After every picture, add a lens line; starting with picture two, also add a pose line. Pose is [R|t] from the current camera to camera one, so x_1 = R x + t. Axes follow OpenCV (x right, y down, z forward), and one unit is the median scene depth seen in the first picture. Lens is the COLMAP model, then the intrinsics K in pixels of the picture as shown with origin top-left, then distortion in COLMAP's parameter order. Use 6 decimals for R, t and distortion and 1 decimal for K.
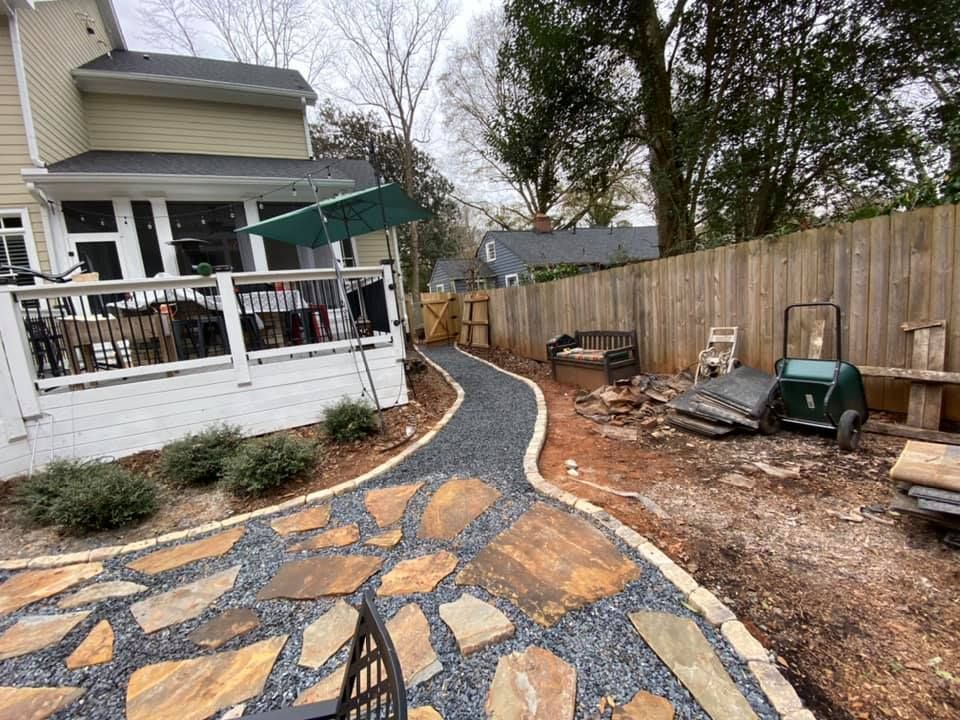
lens RADIAL K [[391.9, 0, 478.5], [0, 391.9, 361.2], [0, 0, 1]] dist [-0.016416, -0.001009]
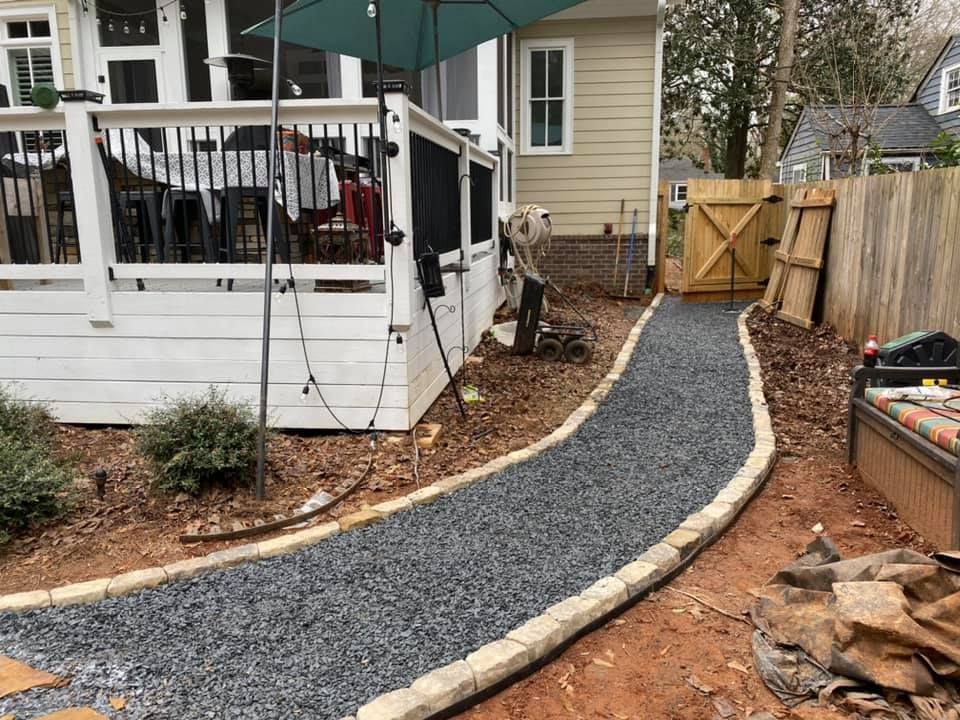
lens RADIAL K [[740.3, 0, 479.7], [0, 740.3, 357.9], [0, 0, 1]] dist [0.002464, -0.011998]
pose [[0.827976, 0.192119, -0.526826, 0.306486], [-0.155651, 0.981301, 0.113229, -0.076842], [0.538729, -0.011750, 0.842397, 0.387610]]
